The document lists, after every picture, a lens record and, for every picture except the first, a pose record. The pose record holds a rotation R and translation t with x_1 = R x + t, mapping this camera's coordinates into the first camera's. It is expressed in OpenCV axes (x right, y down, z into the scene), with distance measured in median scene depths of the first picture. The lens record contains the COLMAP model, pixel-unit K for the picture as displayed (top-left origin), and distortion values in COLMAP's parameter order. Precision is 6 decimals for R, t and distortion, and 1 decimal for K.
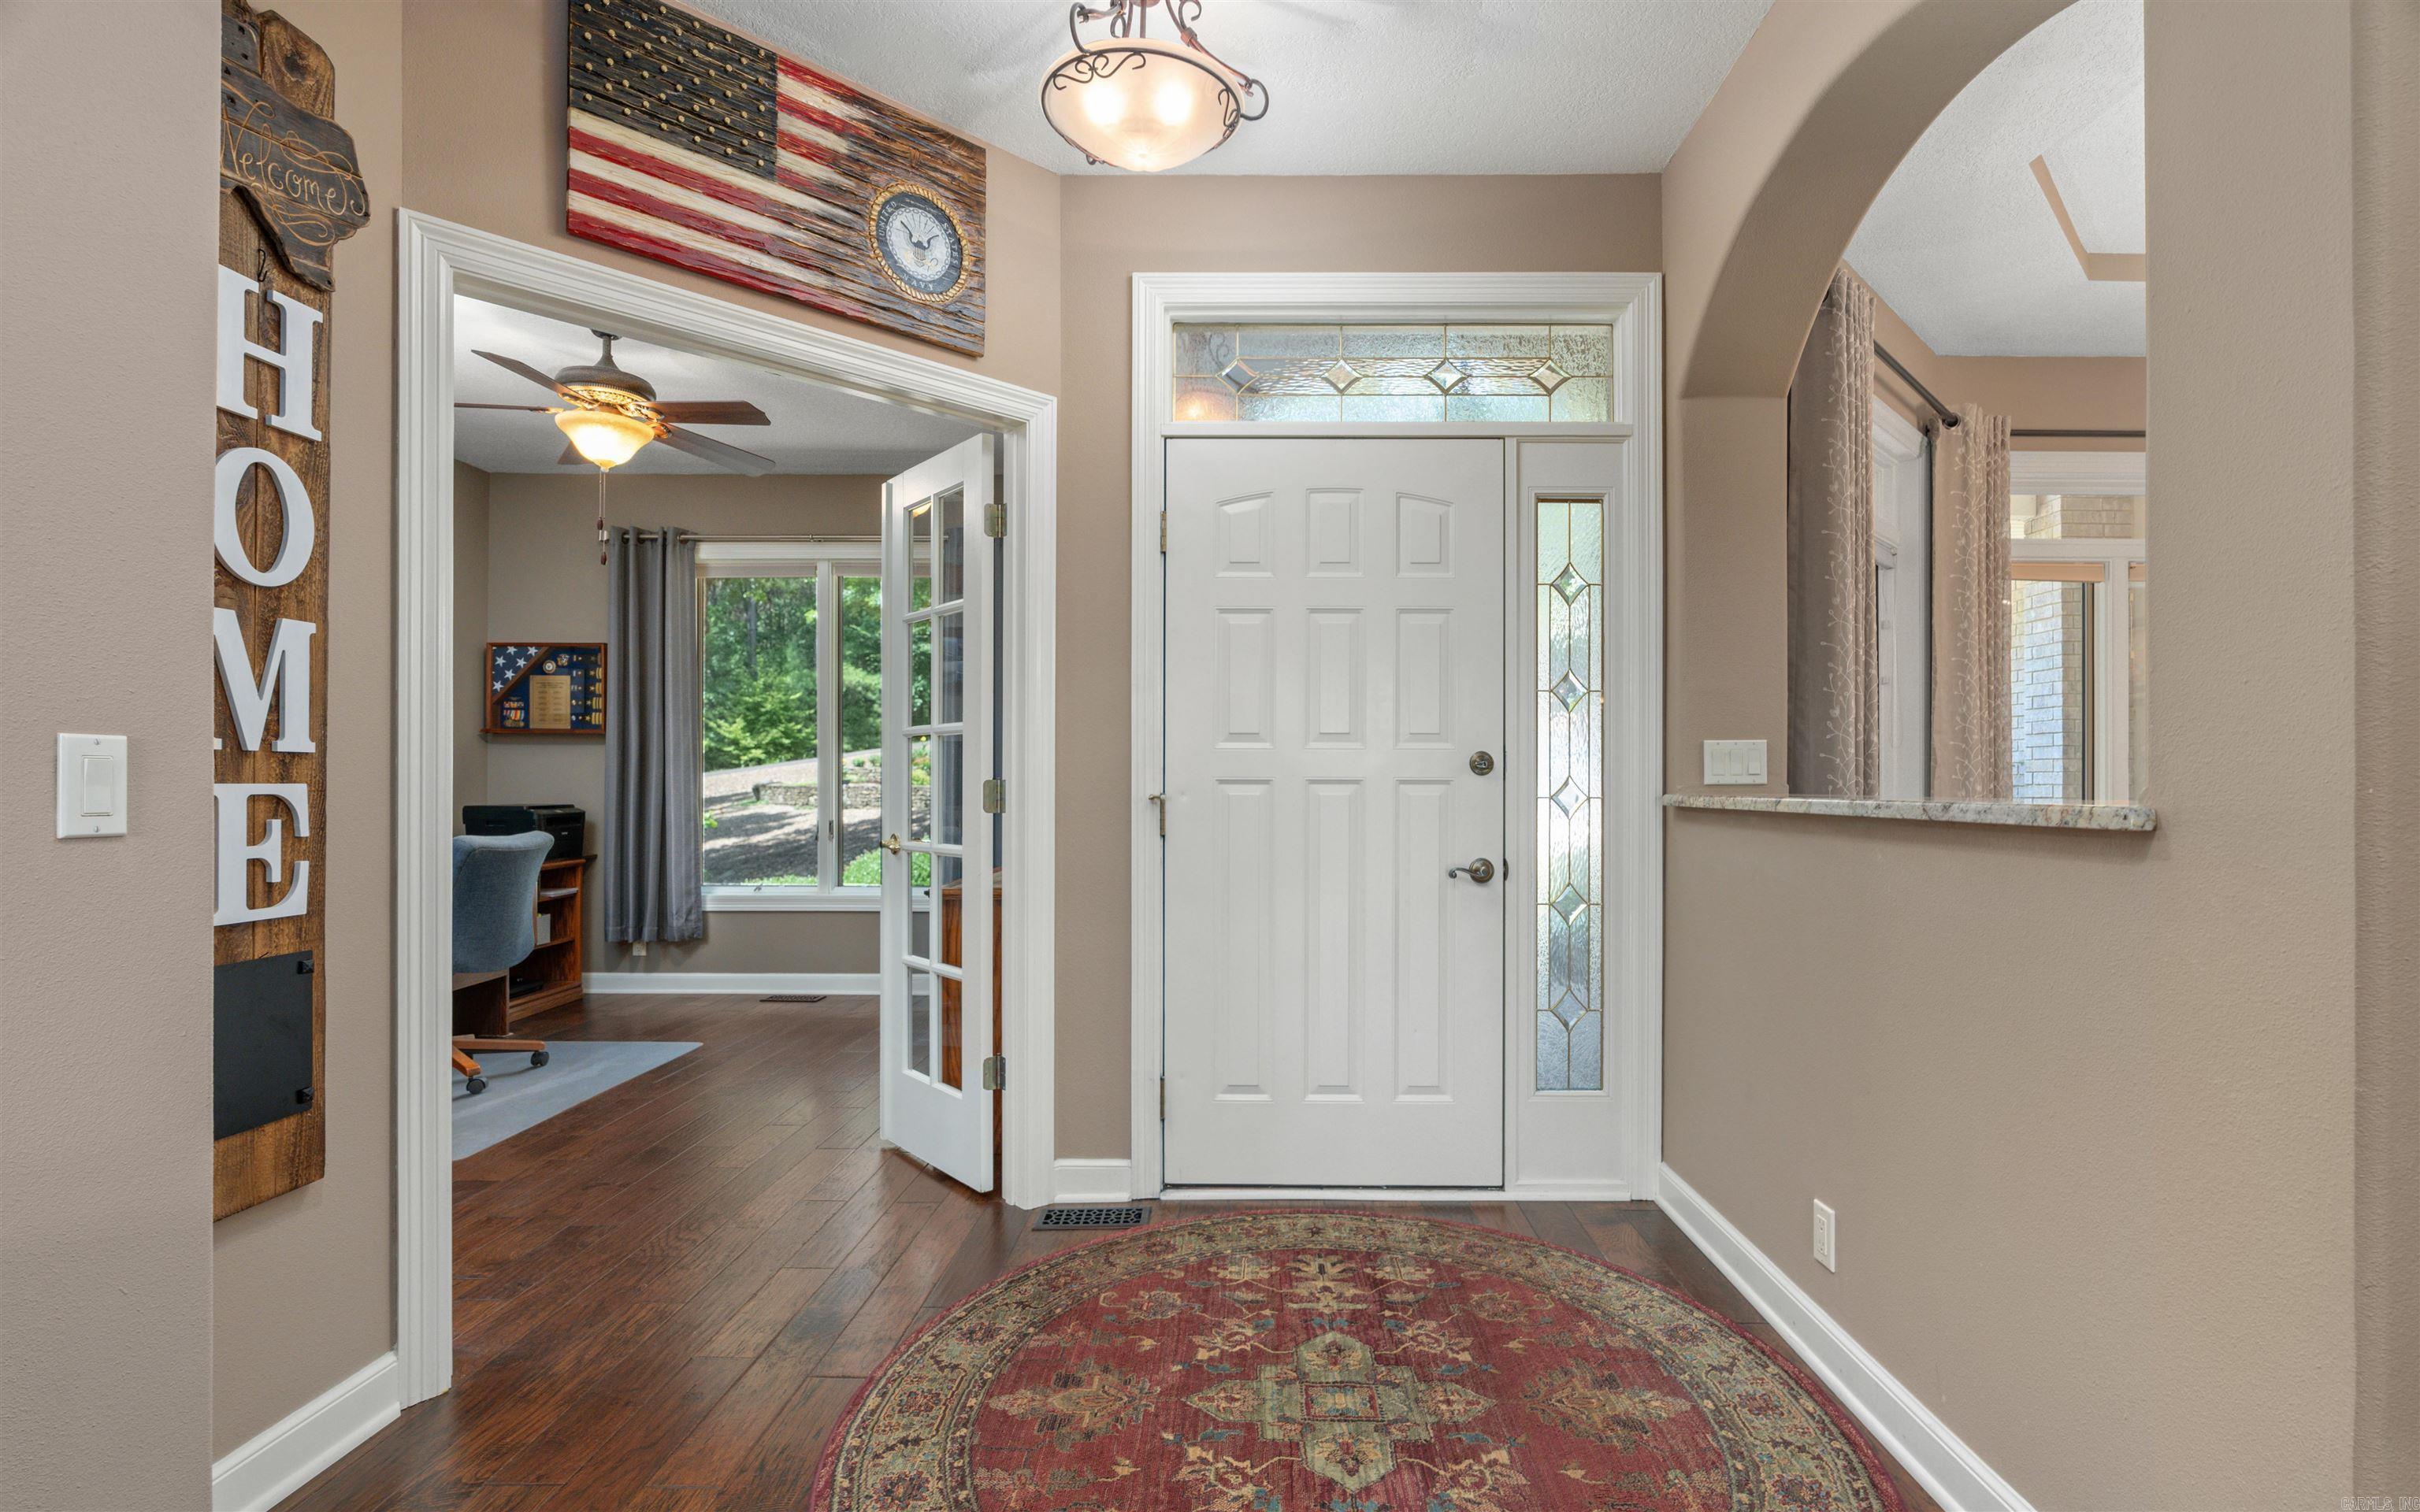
lens RADIAL K [[1088.8, 0, 1222.2], [0, 1088.8, 768.1], [0, 0, 1]] dist [-0.017776, 0.004703]
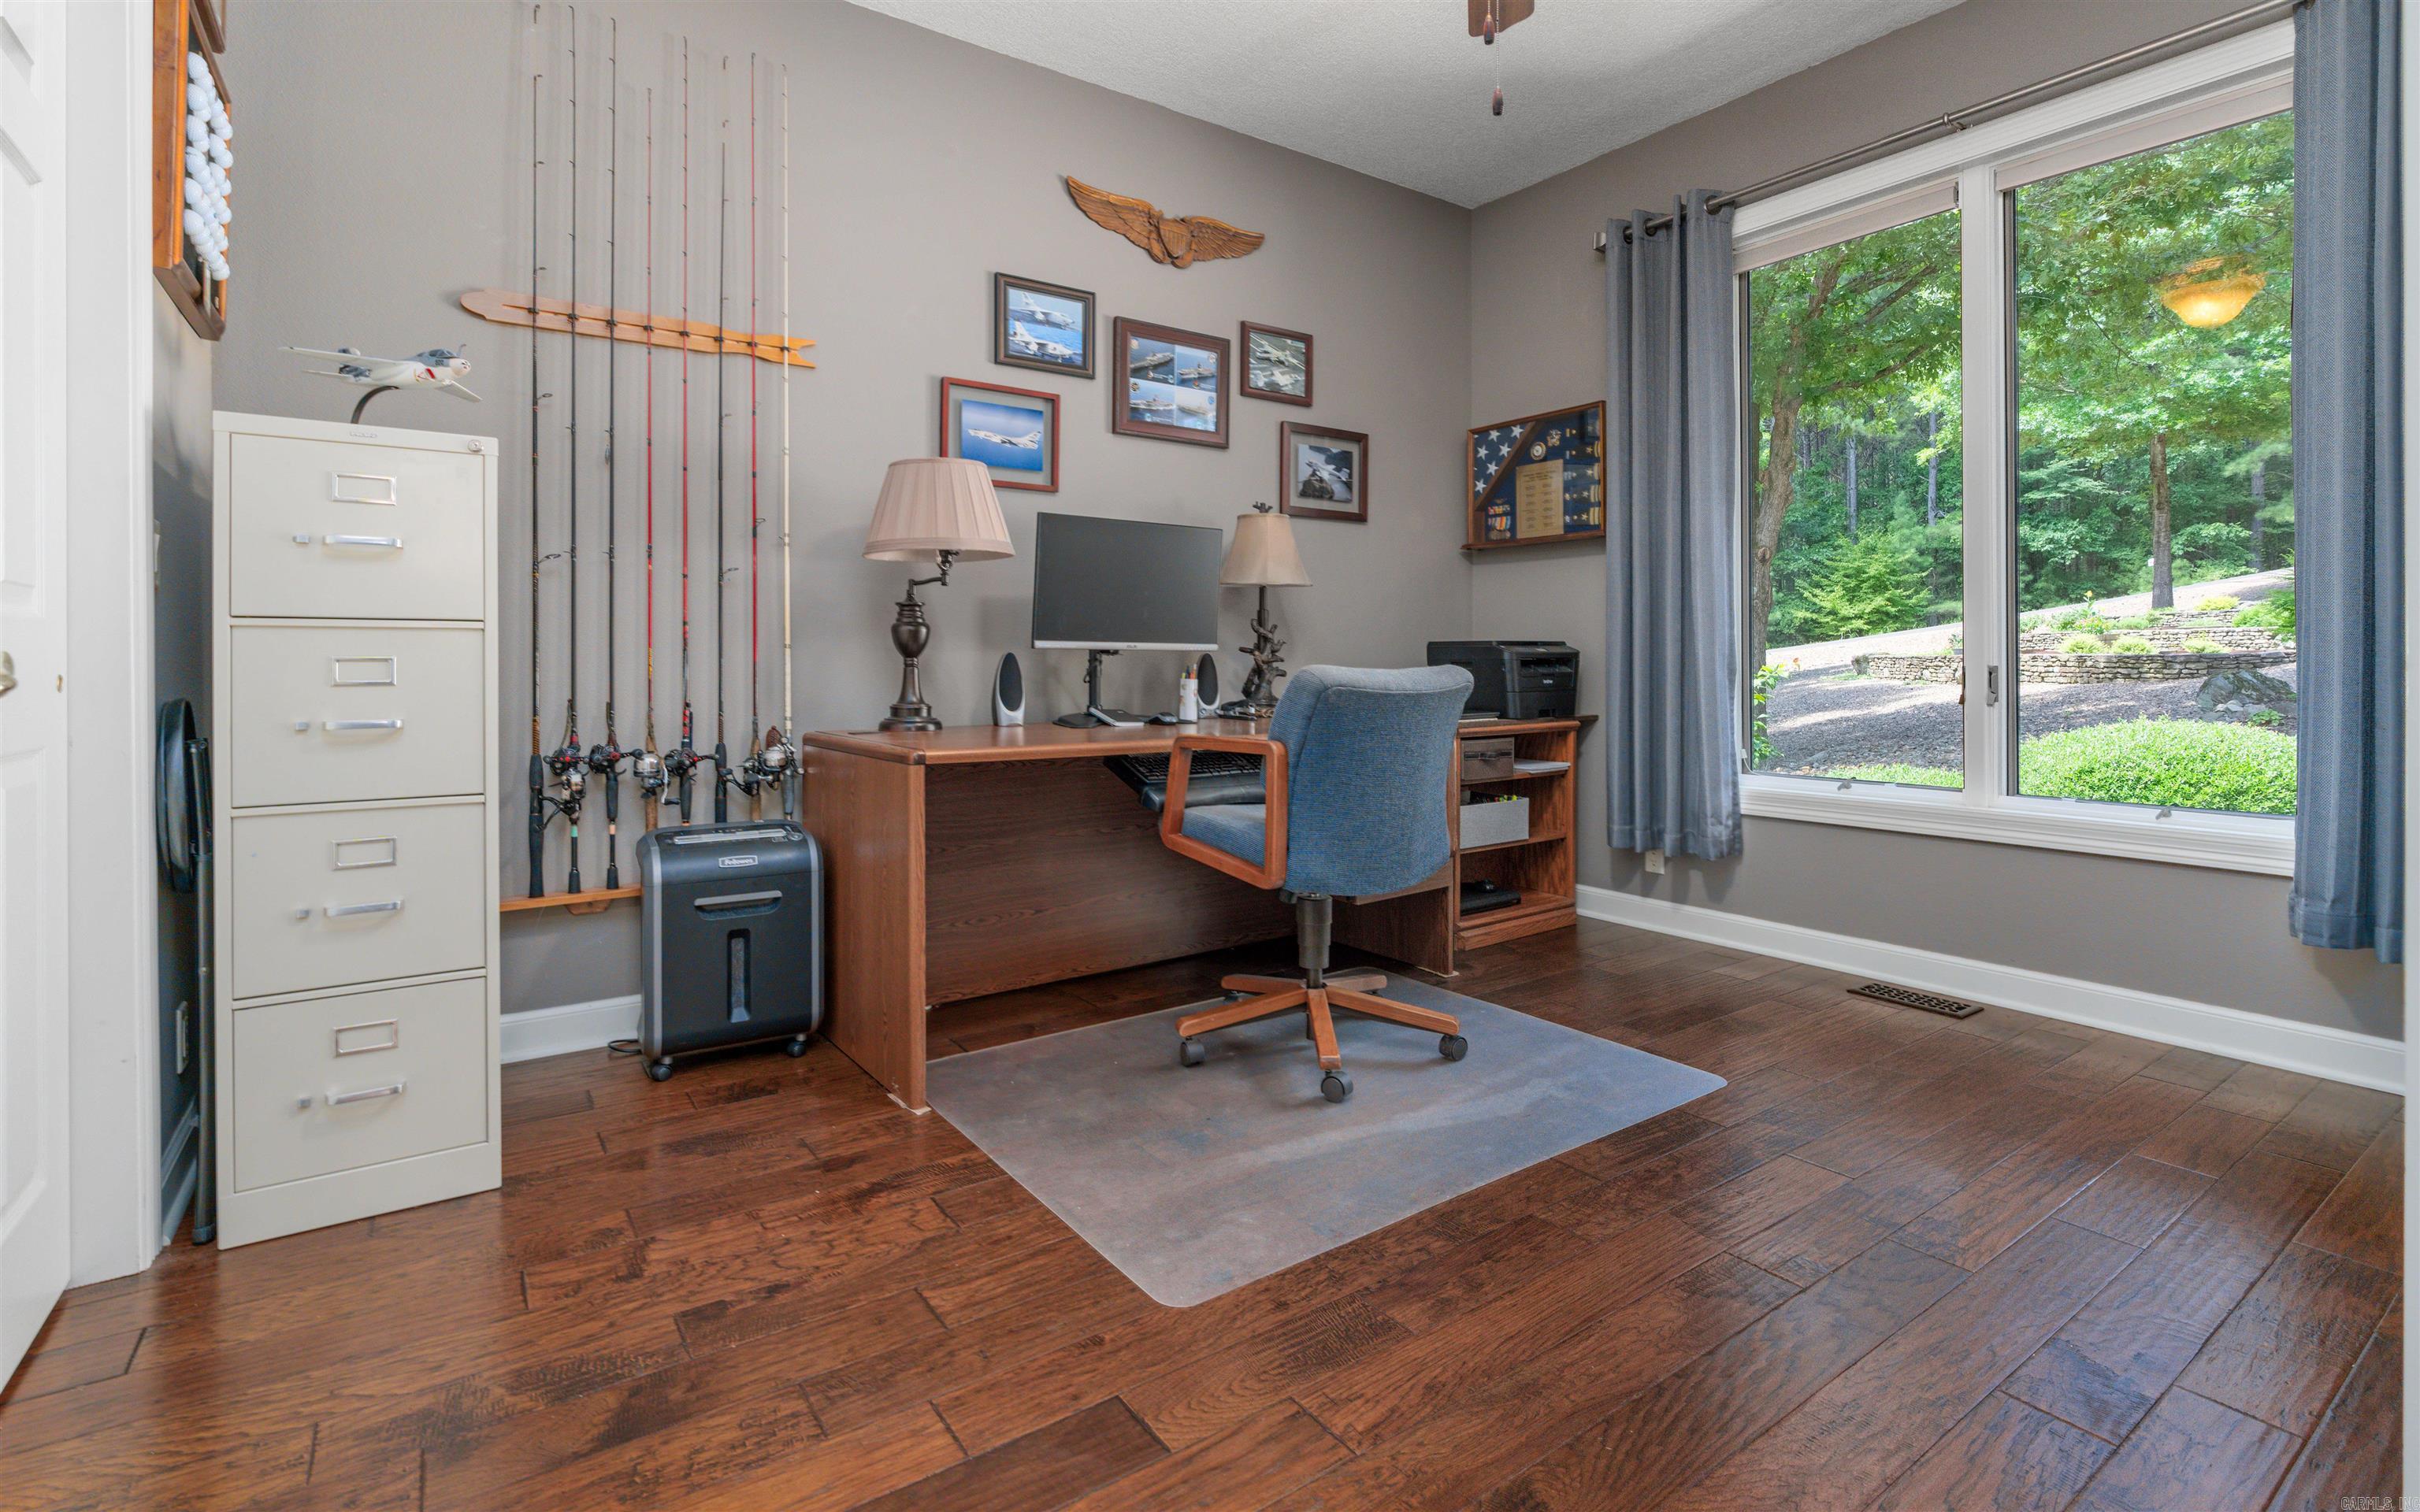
lens RADIAL K [[1088.8, 0, 1219.8], [0, 1088.8, 655.6], [0, 0, 1]] dist [-0.017776, 0.004703]
pose [[0.591167, -0.001220, -0.806548, -0.166922], [0.010067, 0.999932, 0.005866, 0.036072], [0.806486, -0.011588, 0.591139, 0.406148]]
